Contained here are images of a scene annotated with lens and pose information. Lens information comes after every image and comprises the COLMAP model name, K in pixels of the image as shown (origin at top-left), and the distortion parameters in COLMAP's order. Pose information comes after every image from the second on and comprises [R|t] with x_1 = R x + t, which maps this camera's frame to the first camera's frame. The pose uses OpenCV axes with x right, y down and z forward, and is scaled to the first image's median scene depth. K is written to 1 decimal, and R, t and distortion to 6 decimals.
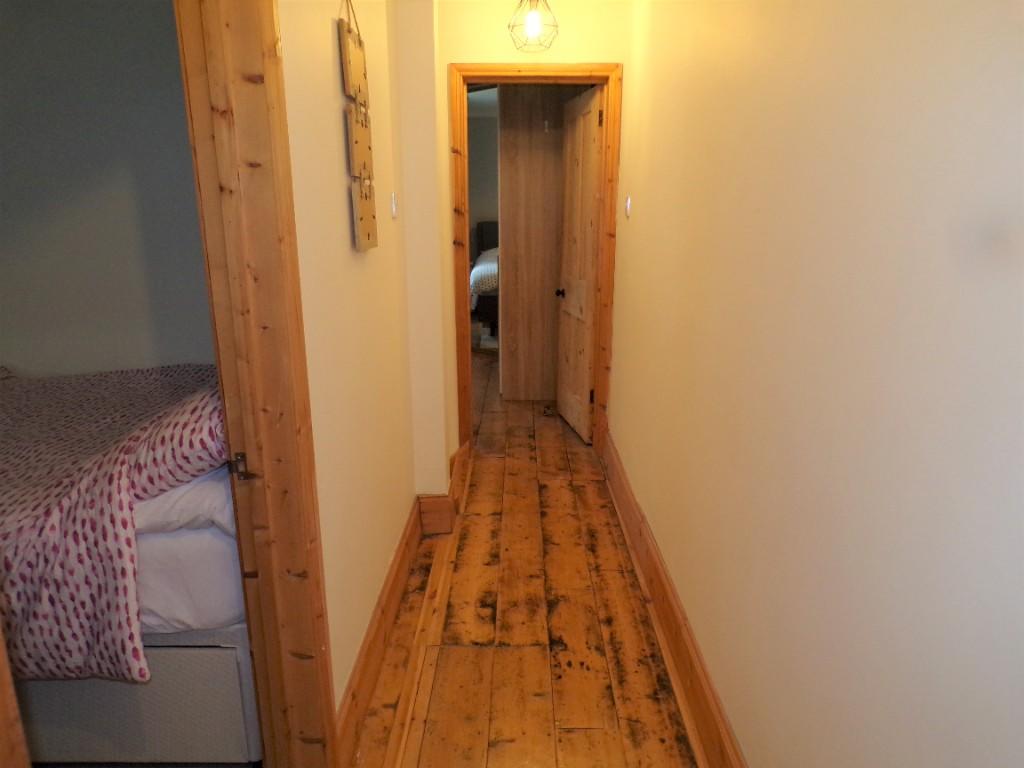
lens RADIAL K [[670.5, 0, 512.0], [0, 670.5, 384.0], [0, 0, 1]] dist [-0.020295, -0.000060]
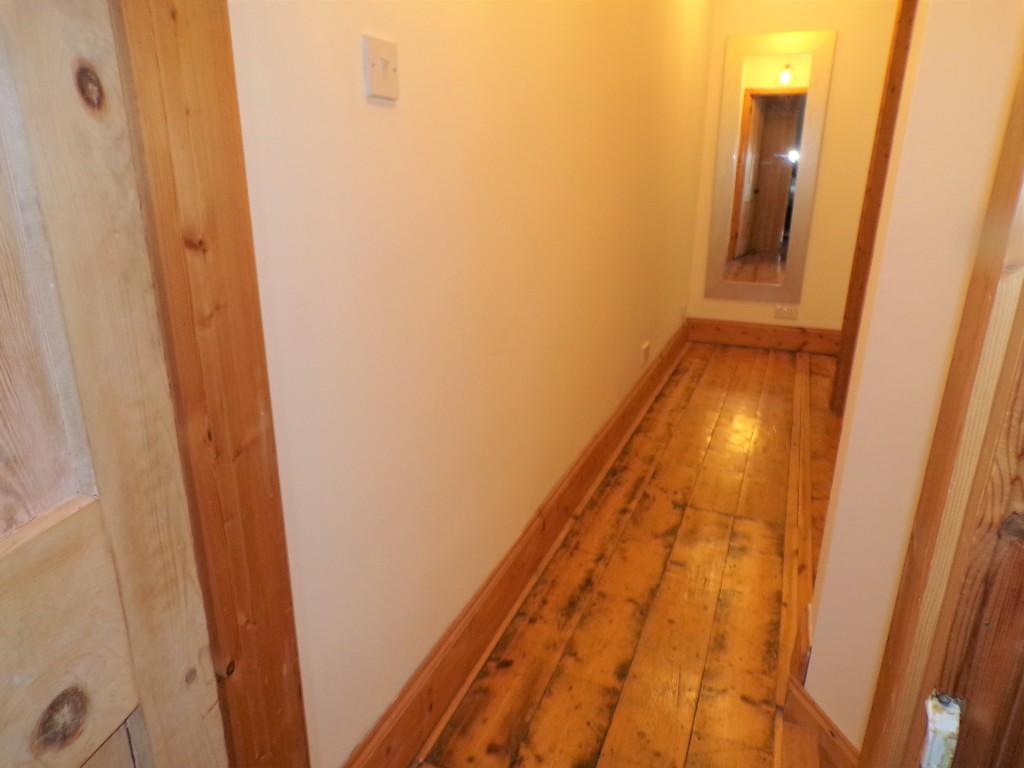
lens RADIAL K [[670.5, 0, 512.0], [0, 670.5, 384.0], [0, 0, 1]] dist [-0.020295, -0.000060]
pose [[-0.927561, -0.122439, 0.353044, -0.042156], [0.087618, 0.847190, 0.524015, -0.376560], [-0.363255, 0.516989, -0.775092, 1.648075]]
